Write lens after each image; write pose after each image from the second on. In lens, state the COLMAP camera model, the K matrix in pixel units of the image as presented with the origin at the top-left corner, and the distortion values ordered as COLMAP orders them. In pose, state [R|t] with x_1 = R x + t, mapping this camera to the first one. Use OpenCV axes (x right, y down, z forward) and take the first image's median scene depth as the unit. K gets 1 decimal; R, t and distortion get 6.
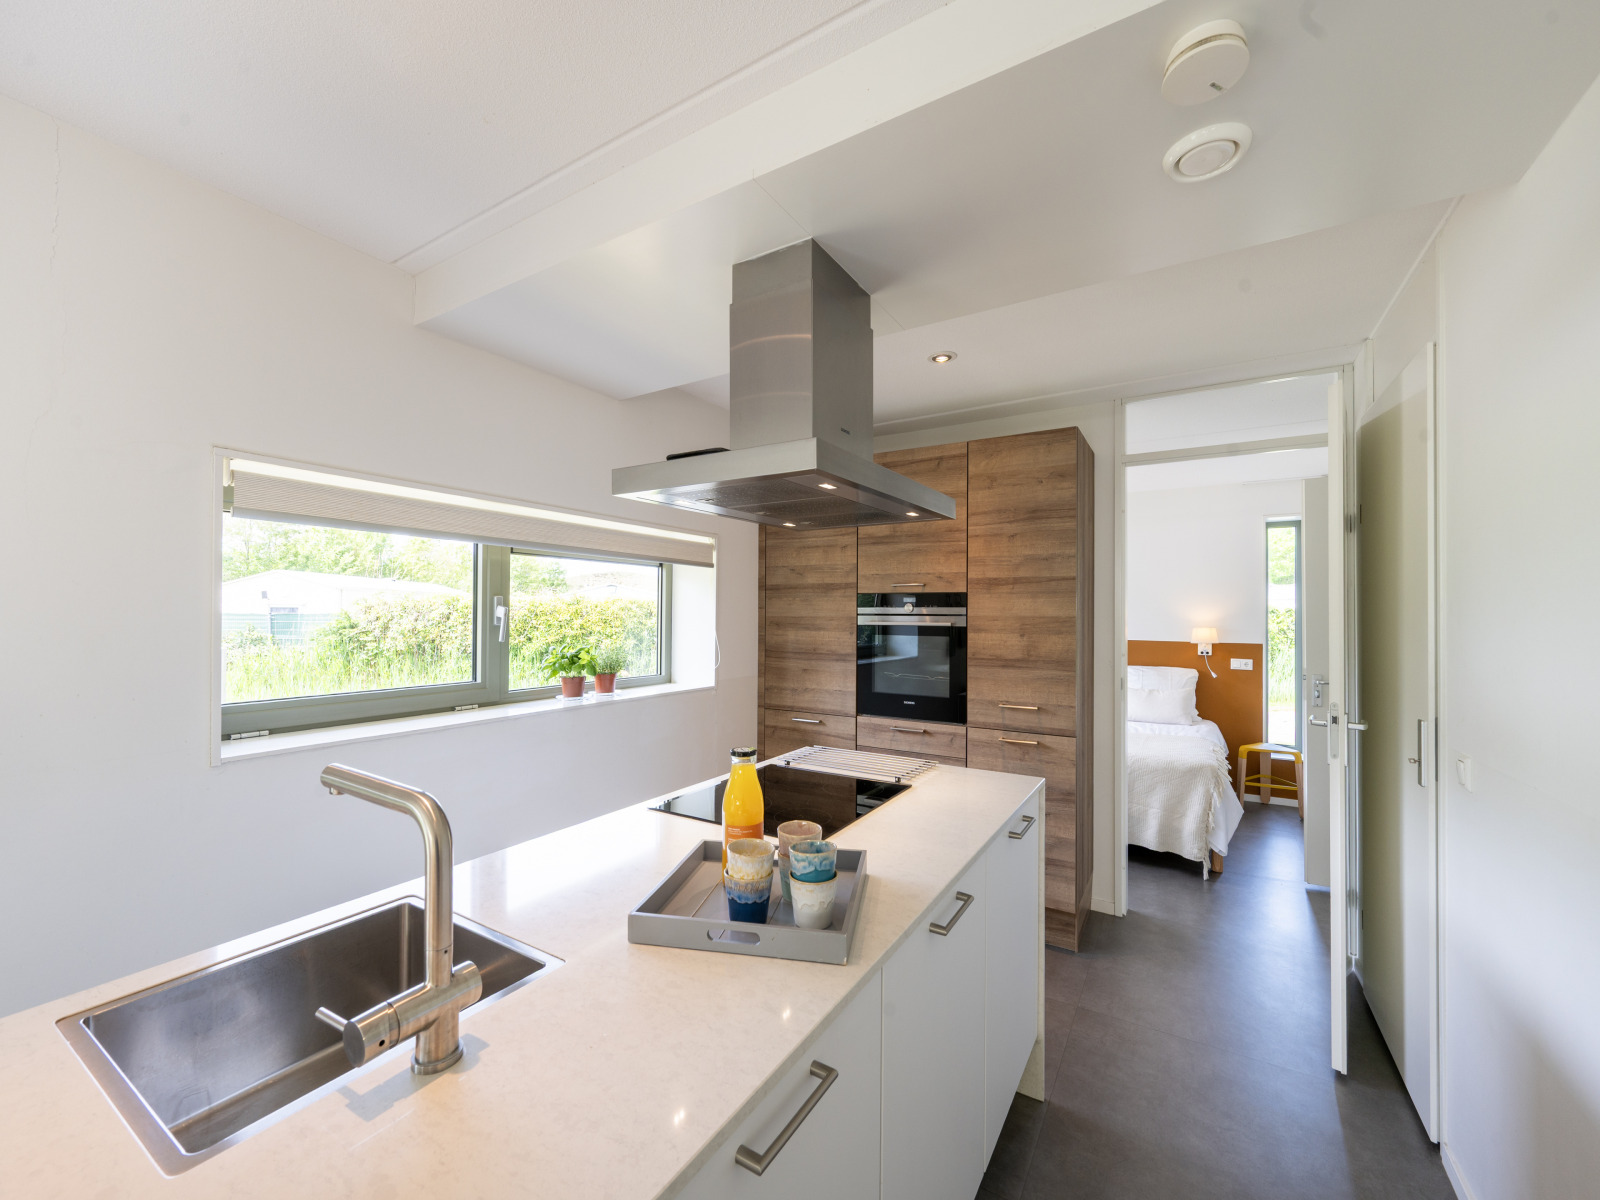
lens RADIAL K [[635.2, 0, 783.9], [0, 635.2, 604.6], [0, 0, 1]] dist [0.001980, 0.000394]
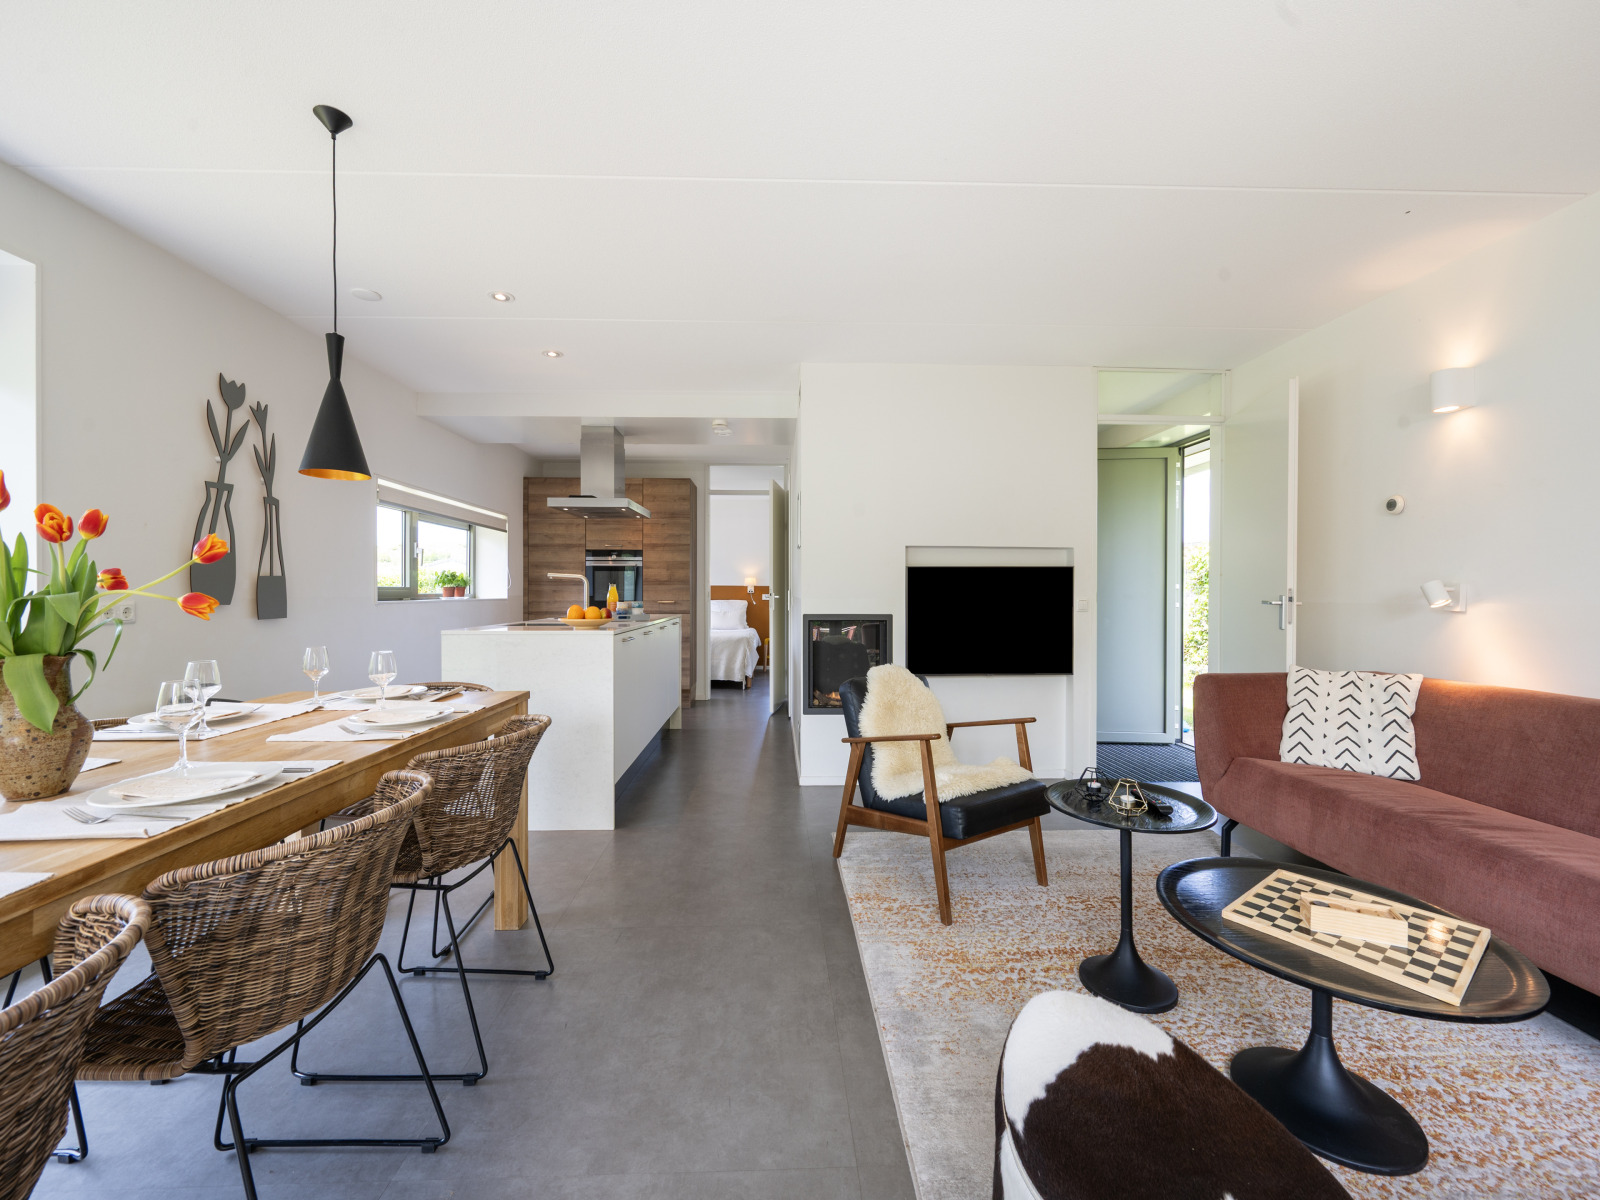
lens RADIAL K [[635.2, 0, 786.4], [0, 635.2, 594.5], [0, 0, 1]] dist [0.001980, 0.000394]
pose [[0.824957, -0.009110, 0.565123, -0.436567], [-0.003466, 0.999770, 0.021176, 0.070342], [-0.565186, -0.019428, 0.824735, -0.866336]]
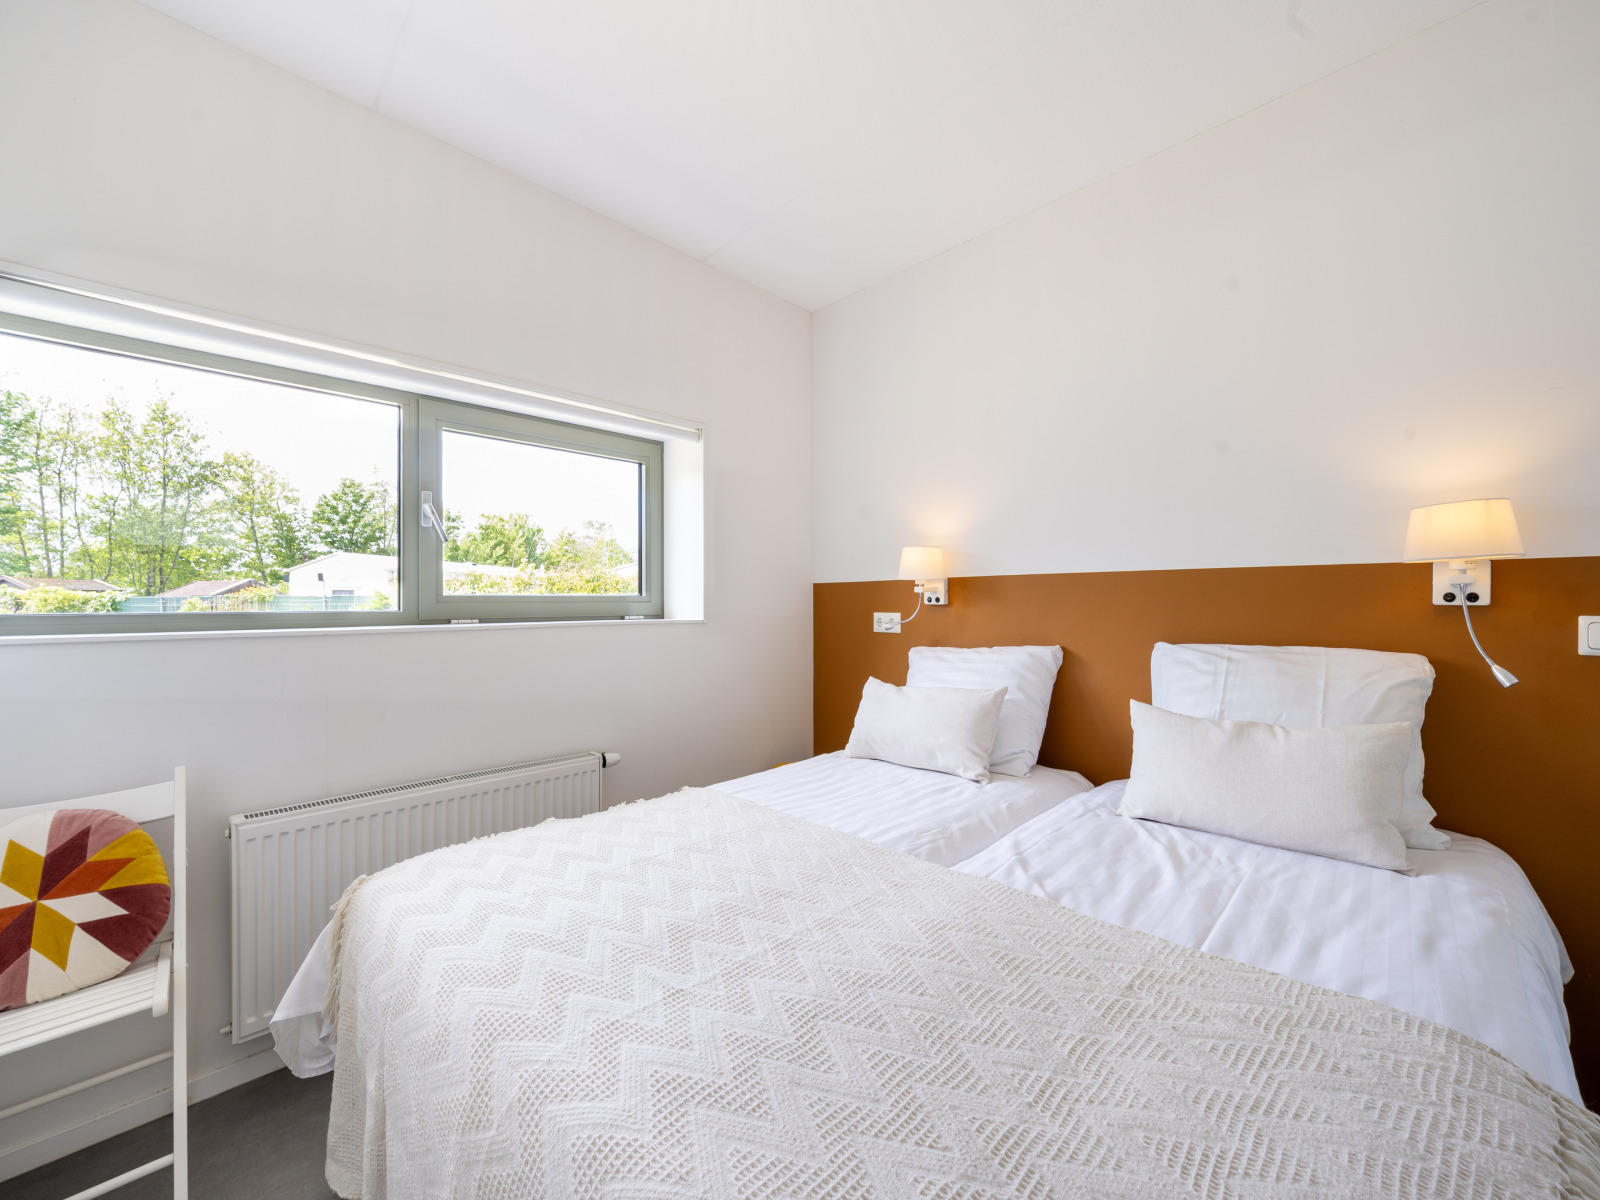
lens RADIAL K [[635.2, 0, 802.2], [0, 635.2, 597.9], [0, 0, 1]] dist [0.001980, 0.000394]
pose [[0.979629, -0.009364, -0.200599, 0.670753], [0.010826, 0.999922, 0.006194, 0.110464], [0.200525, -0.008240, 0.979654, 1.030547]]
